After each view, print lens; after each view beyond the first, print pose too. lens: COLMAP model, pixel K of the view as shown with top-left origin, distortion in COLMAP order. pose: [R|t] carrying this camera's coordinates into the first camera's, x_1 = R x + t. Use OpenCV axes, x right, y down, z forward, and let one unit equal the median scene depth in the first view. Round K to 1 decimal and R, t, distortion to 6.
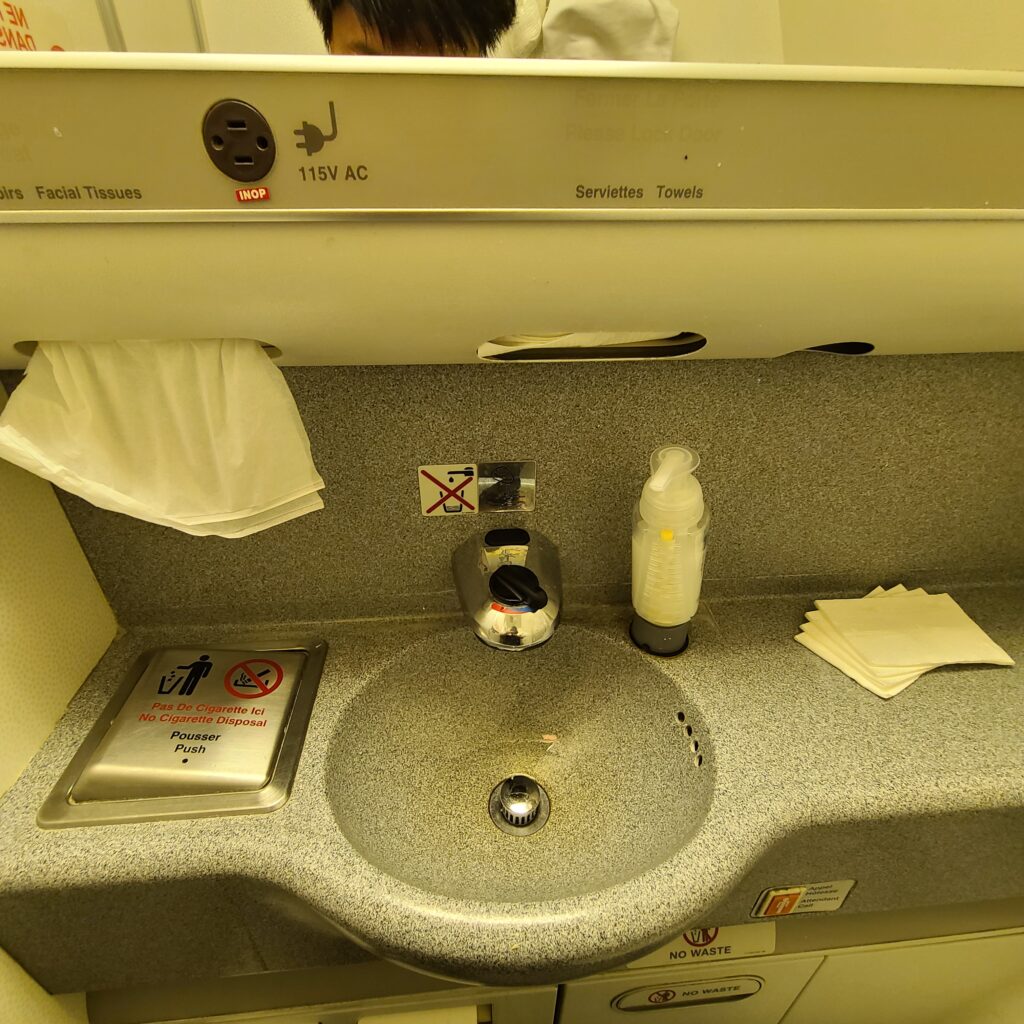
lens RADIAL K [[560.4, 0, 509.0], [0, 560.4, 513.8], [0, 0, 1]] dist [0.000759, -0.000211]
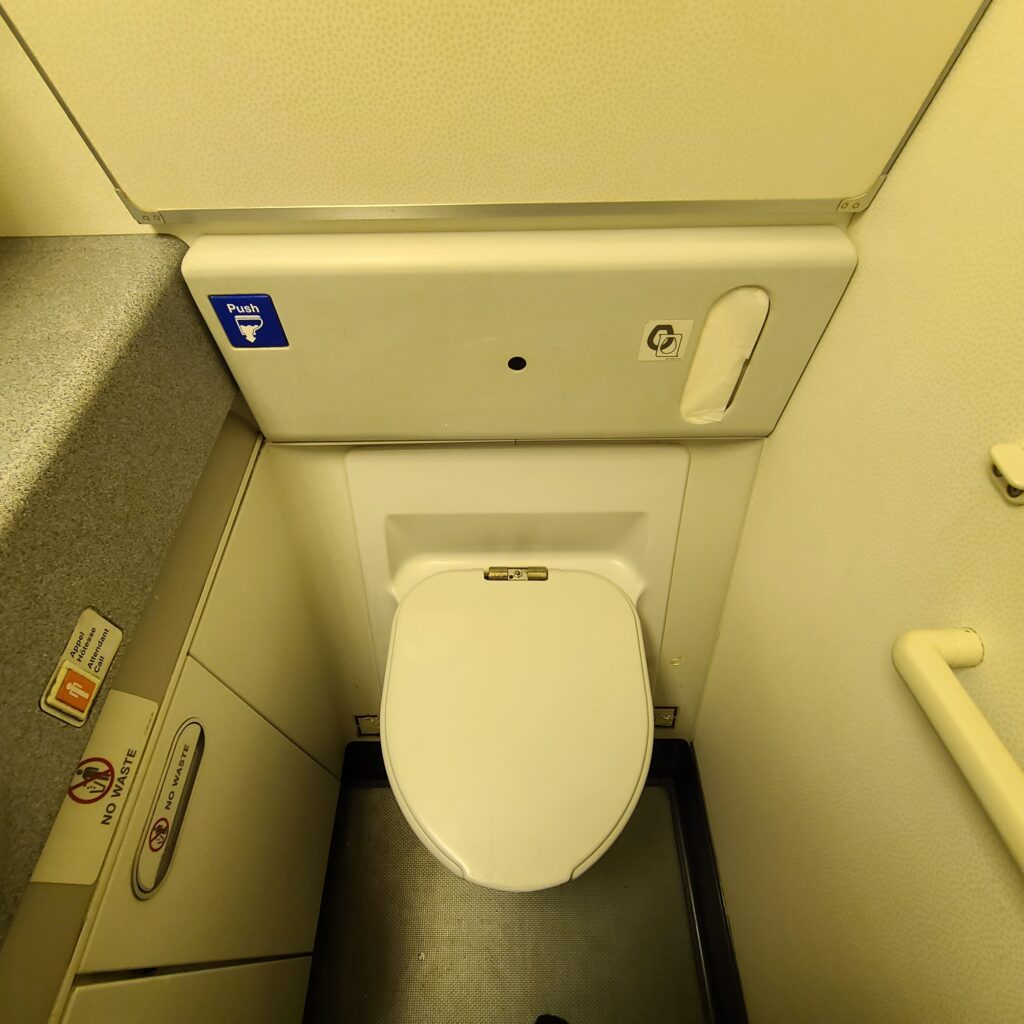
lens RADIAL K [[560.4, 0, 509.4], [0, 560.4, 510.6], [0, 0, 1]] dist [0.000759, -0.000211]
pose [[0.083622, -0.804324, 0.588278, 0.217385], [0.533822, 0.534650, 0.655121, 0.282101], [-0.841452, 0.259253, 0.474074, -0.087769]]
